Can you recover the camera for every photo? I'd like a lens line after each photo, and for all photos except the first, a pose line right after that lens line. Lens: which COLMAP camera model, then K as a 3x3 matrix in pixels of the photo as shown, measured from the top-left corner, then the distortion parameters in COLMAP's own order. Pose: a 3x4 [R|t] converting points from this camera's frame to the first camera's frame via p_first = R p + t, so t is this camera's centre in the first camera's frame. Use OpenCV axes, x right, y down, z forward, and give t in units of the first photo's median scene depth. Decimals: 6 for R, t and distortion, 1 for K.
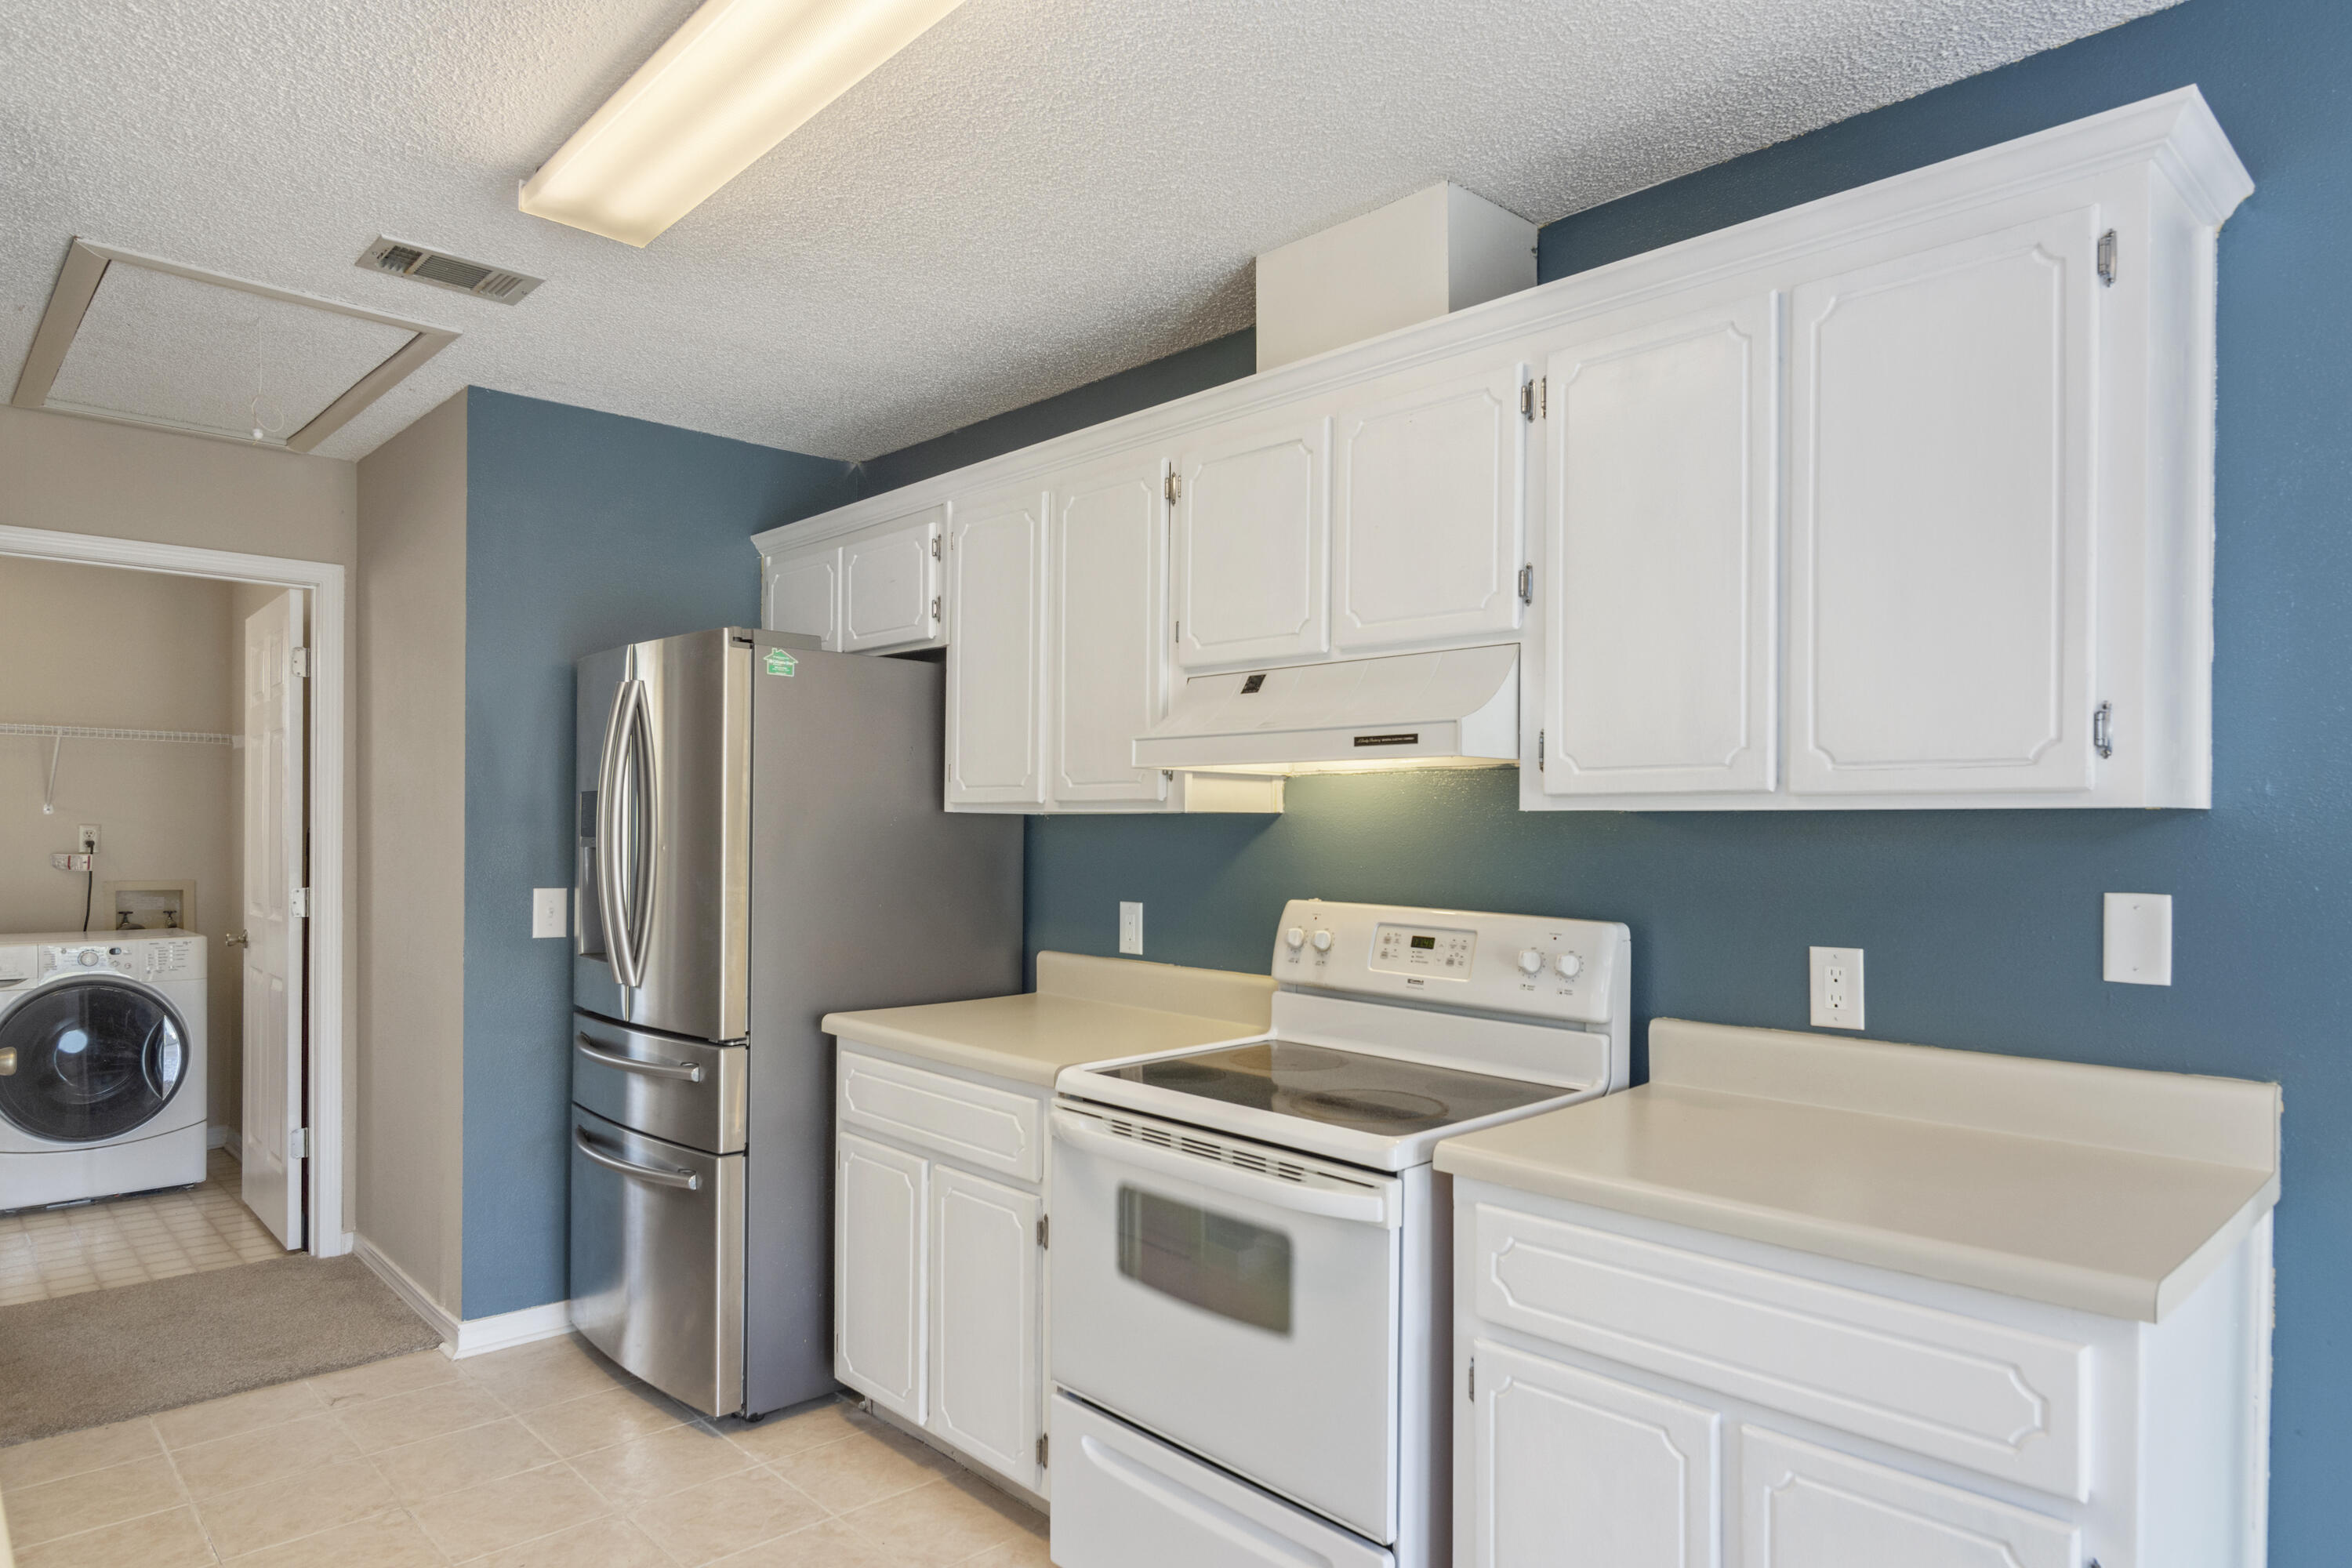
lens RADIAL K [[1383.2, 0, 1159.8], [0, 1383.2, 838.3], [0, 0, 1]] dist [-0.002286, 0.000476]
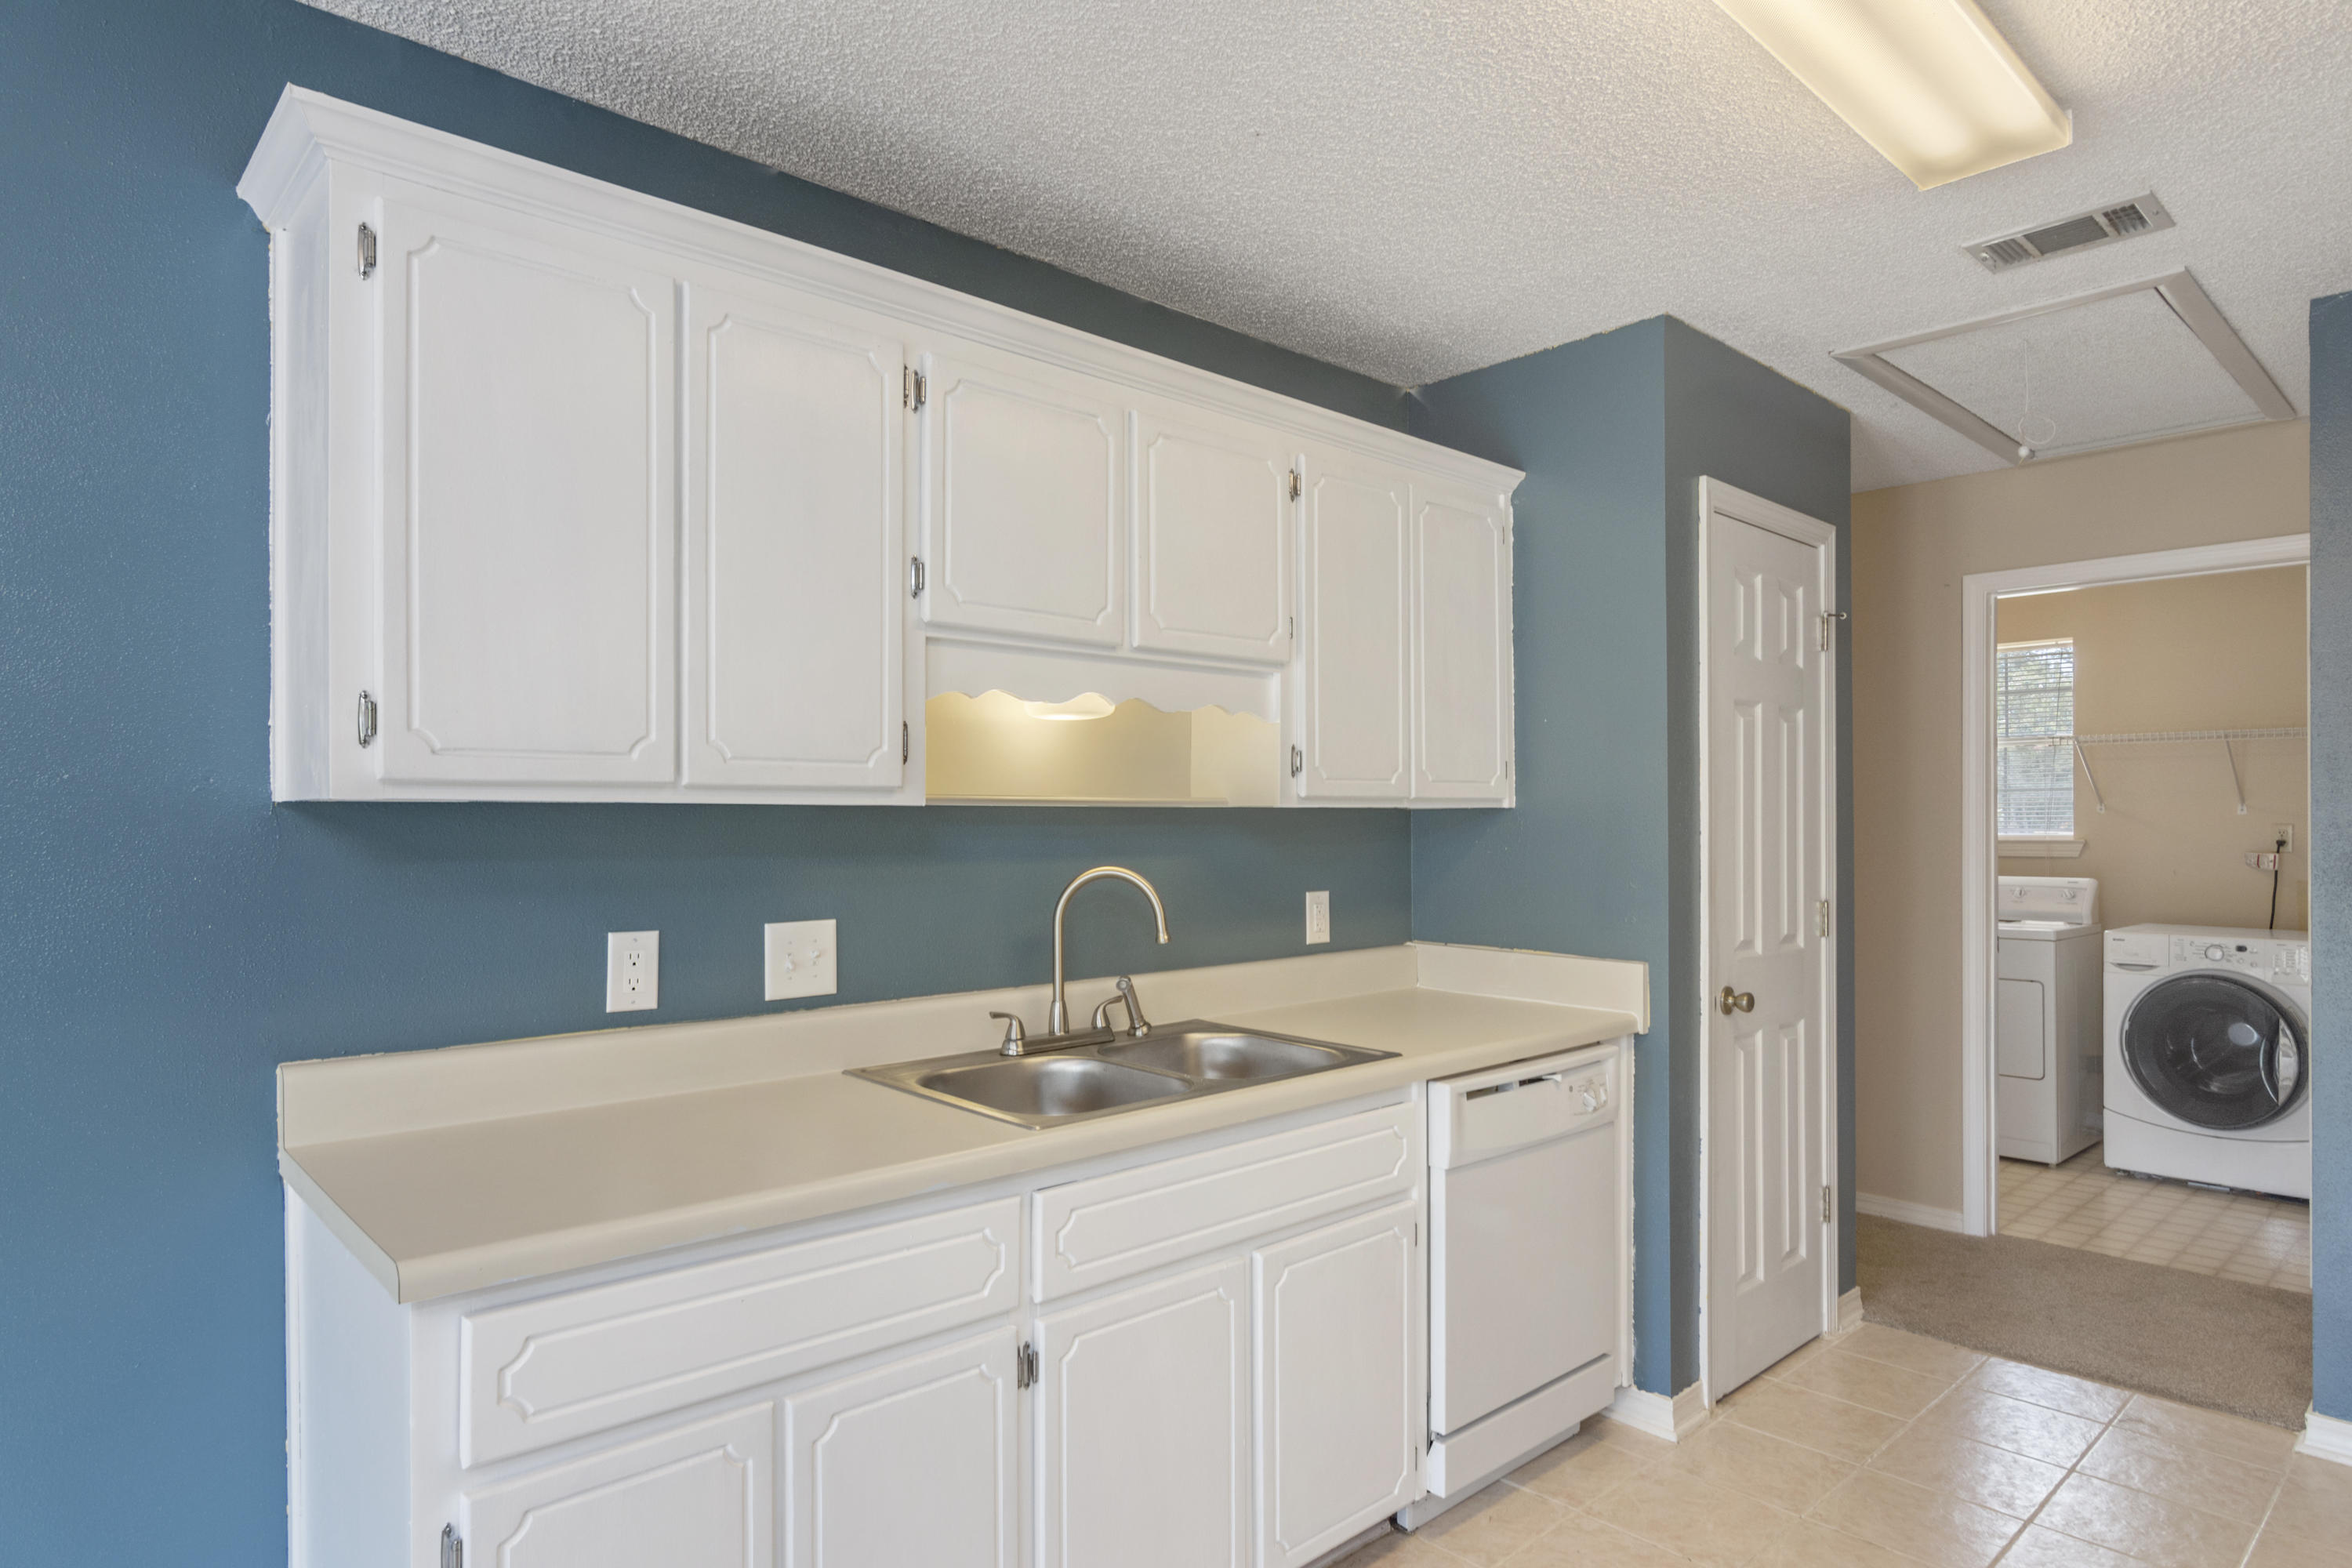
lens RADIAL K [[1292.9, 0, 1142.7], [0, 1292.9, 822.3], [0, 0, 1]] dist [-0.000893, -0.000296]
pose [[-0.009013, -0.008786, -0.999921, 0.503792], [-0.003274, 0.999956, -0.008756, 0.000353], [0.999954, 0.003195, -0.009042, 0.509695]]
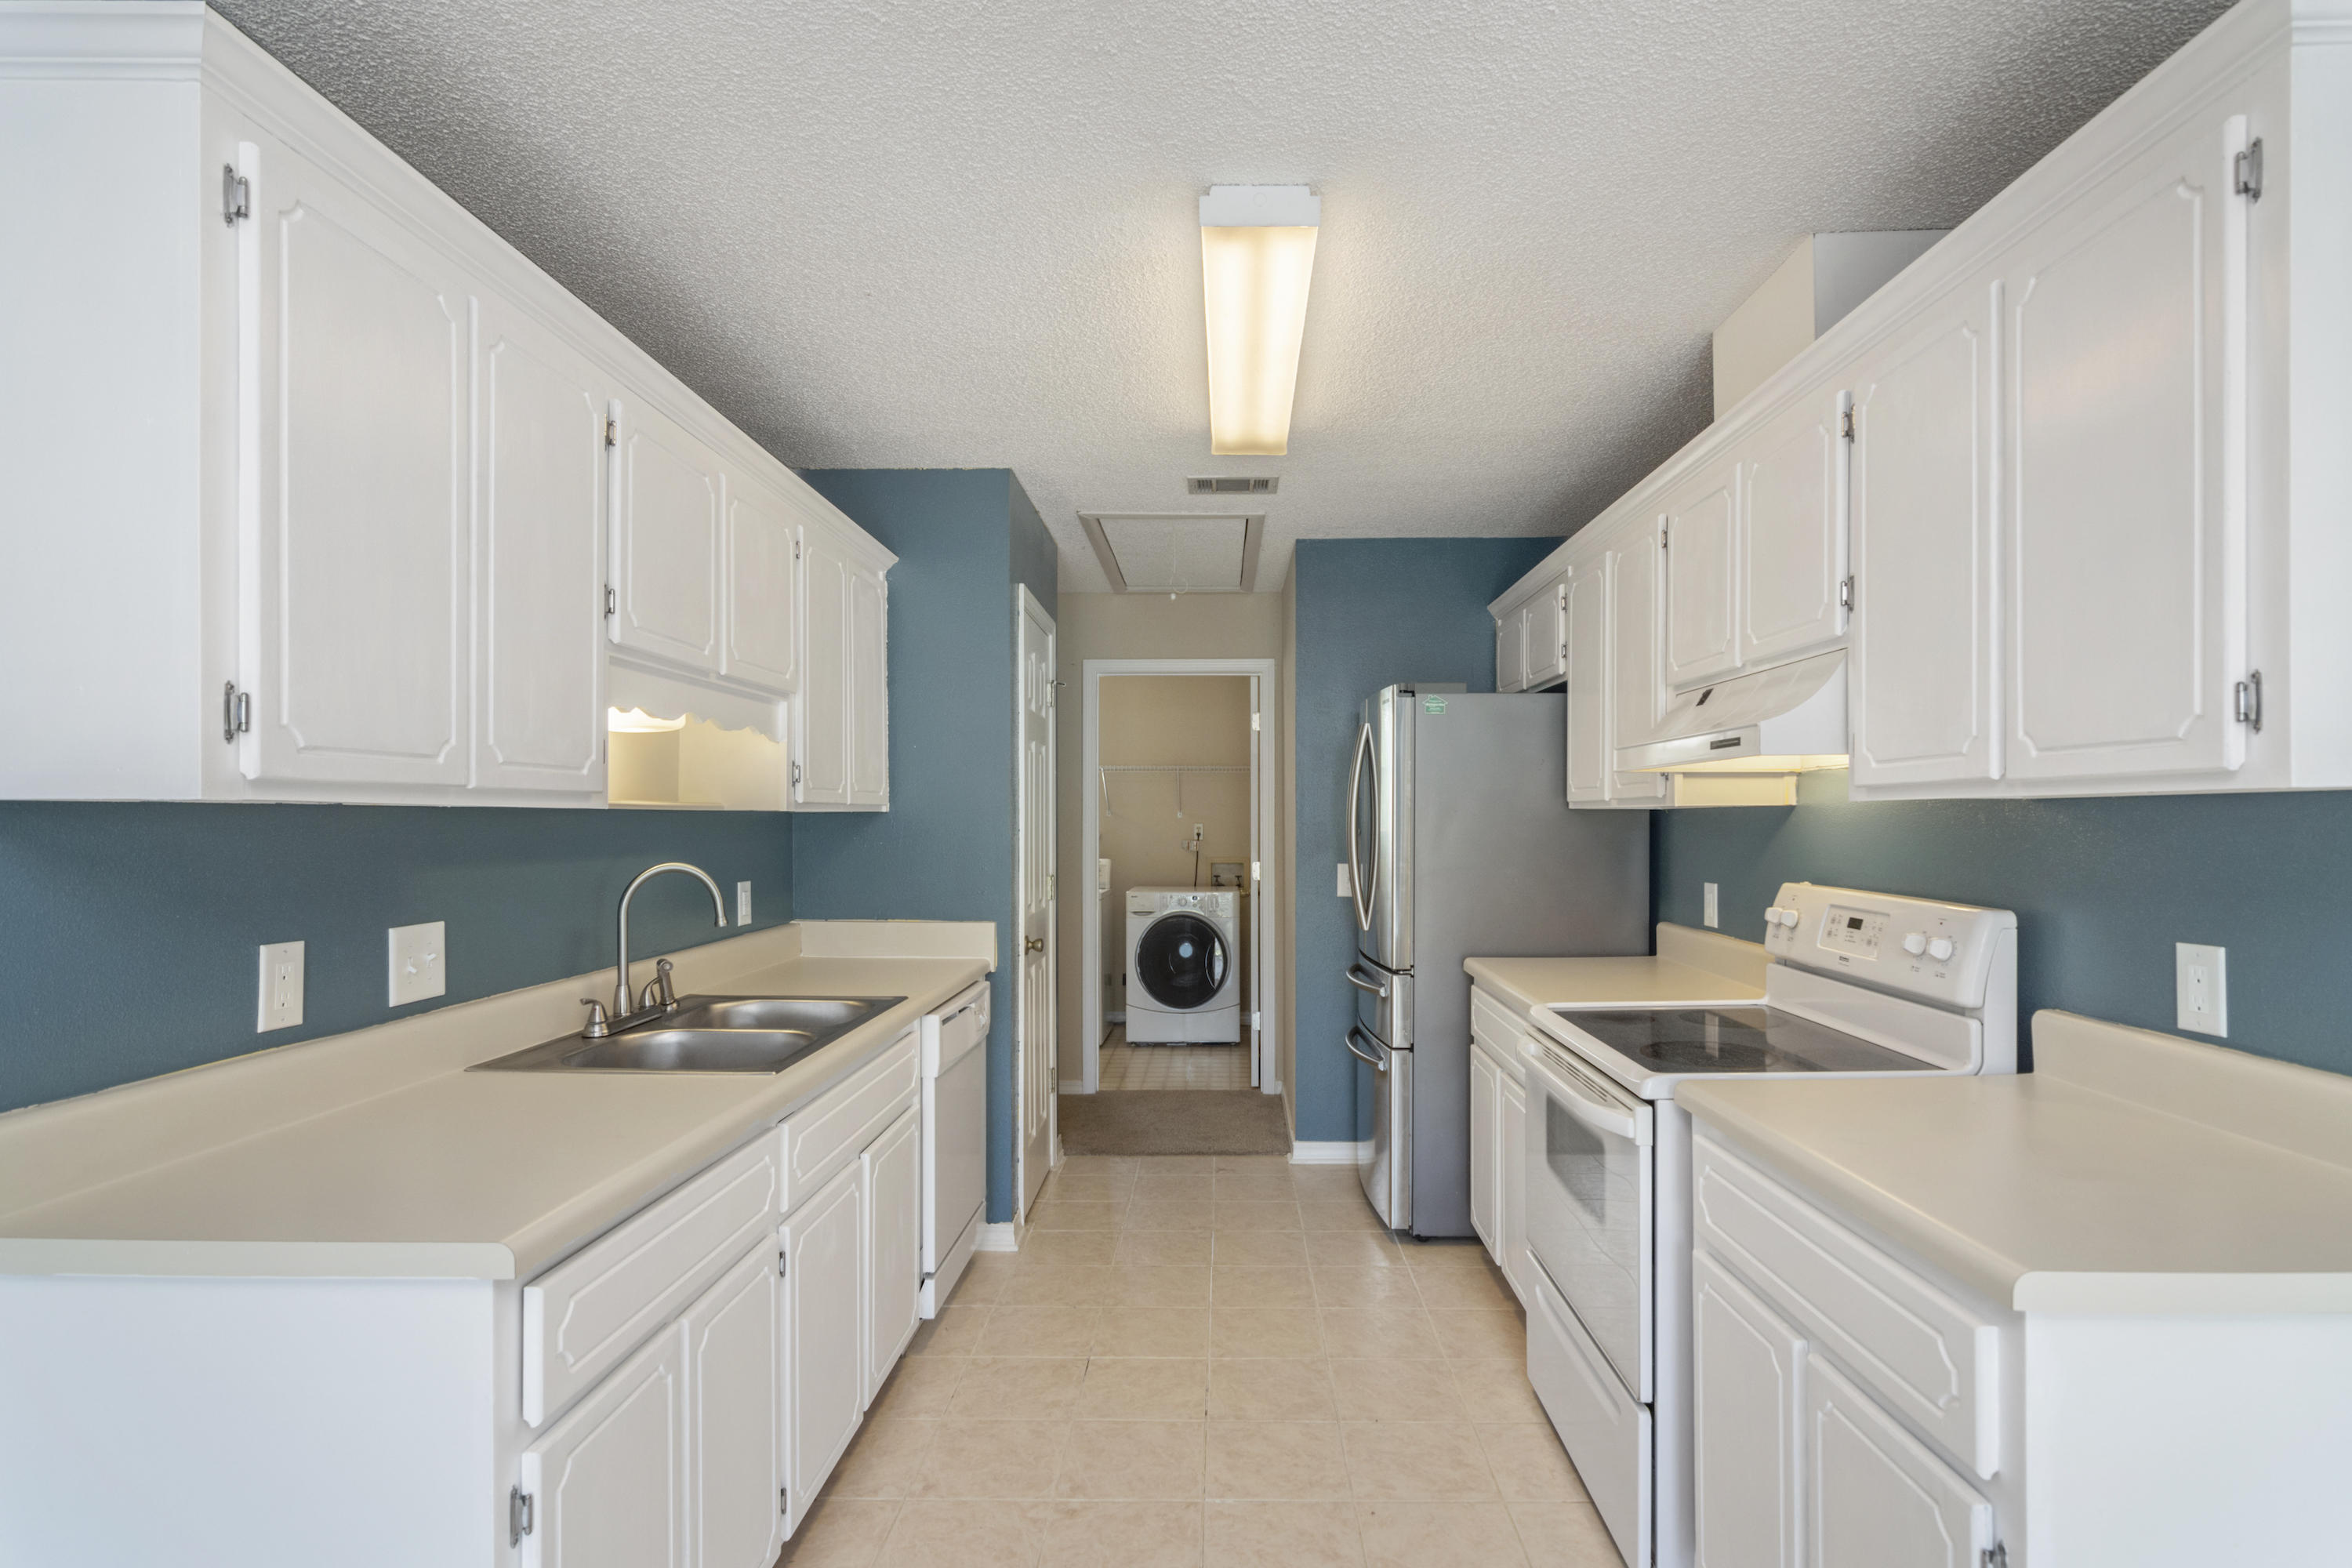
lens RADIAL K [[1140.4, 0, 1179.0], [0, 1140.4, 830.8], [0, 0, 1]] dist [-0.000081, 0.001345]
pose [[0.709634, -0.003995, -0.704559, 0.536002], [0.004899, 0.999988, -0.000735, 0.000952], [0.704554, -0.002930, 0.709645, -0.007743]]
